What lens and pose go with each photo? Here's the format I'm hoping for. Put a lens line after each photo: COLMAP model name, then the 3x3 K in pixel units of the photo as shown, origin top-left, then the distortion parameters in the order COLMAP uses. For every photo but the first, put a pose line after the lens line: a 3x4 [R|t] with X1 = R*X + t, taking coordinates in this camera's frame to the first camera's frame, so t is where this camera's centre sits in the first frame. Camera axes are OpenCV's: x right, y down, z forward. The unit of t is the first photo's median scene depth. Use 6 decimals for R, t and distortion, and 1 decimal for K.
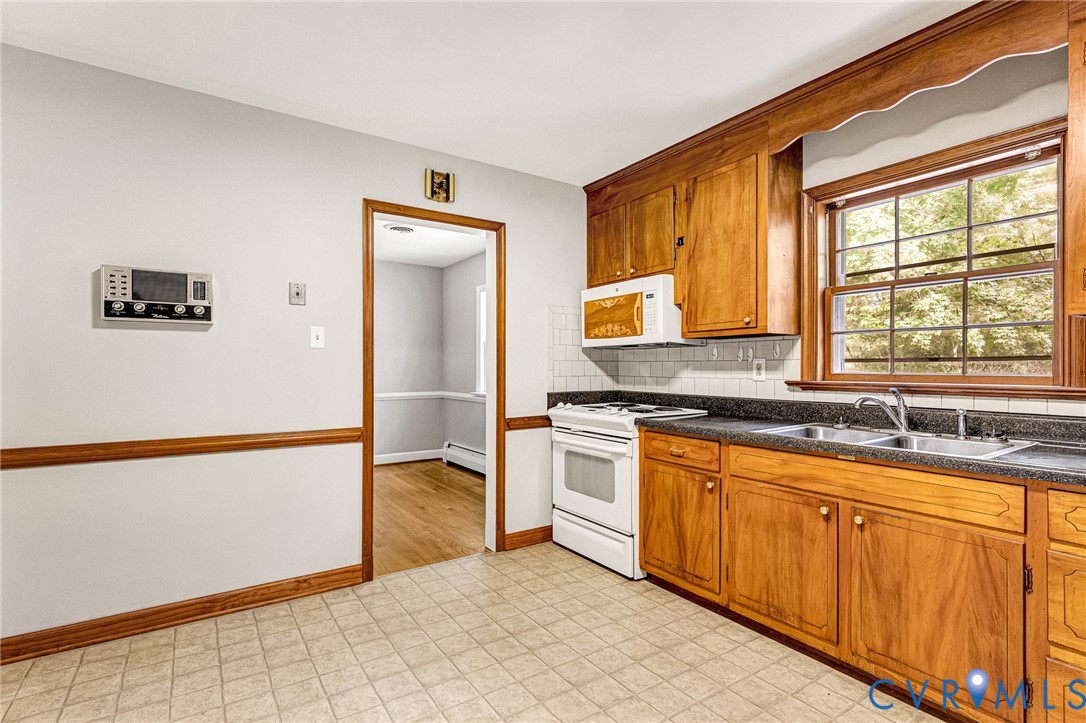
lens RADIAL K [[530.0, 0, 559.0], [0, 530.0, 361.1], [0, 0, 1]] dist [0.005840, -0.001025]
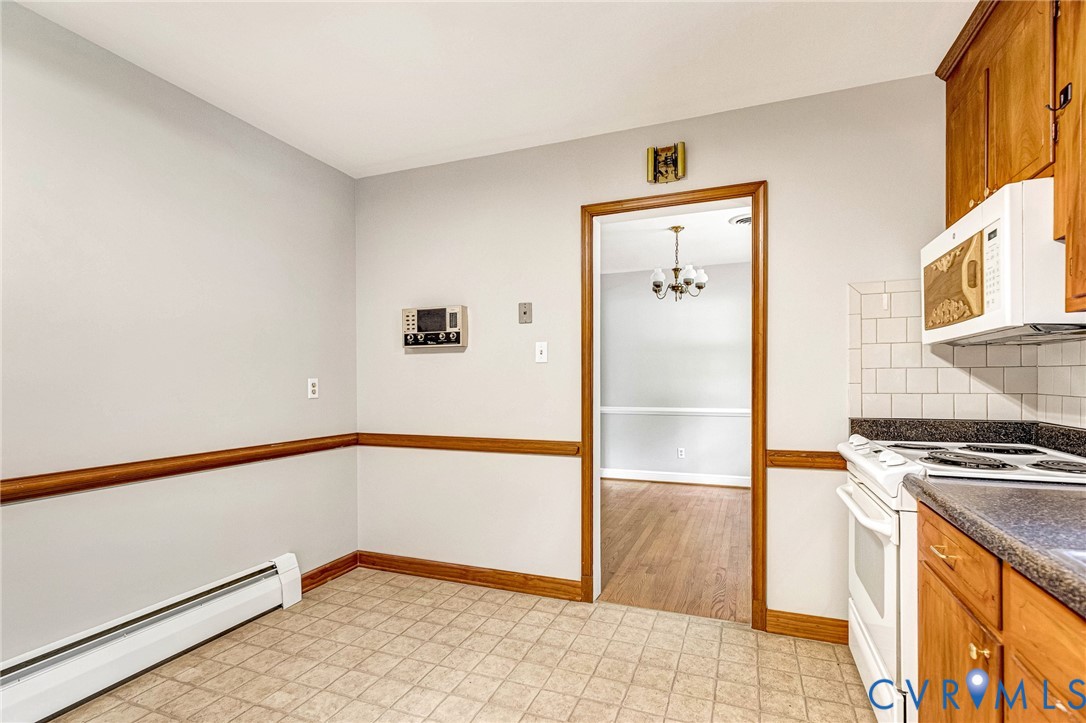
lens RADIAL K [[518.7, 0, 539.5], [0, 518.7, 380.8], [0, 0, 1]] dist [0.003198, -0.000040]
pose [[0.548540, -0.003413, -0.836118, 0.389381], [0.015434, 0.999863, 0.006044, 0.005403], [0.835982, -0.016220, 0.548517, 0.422401]]
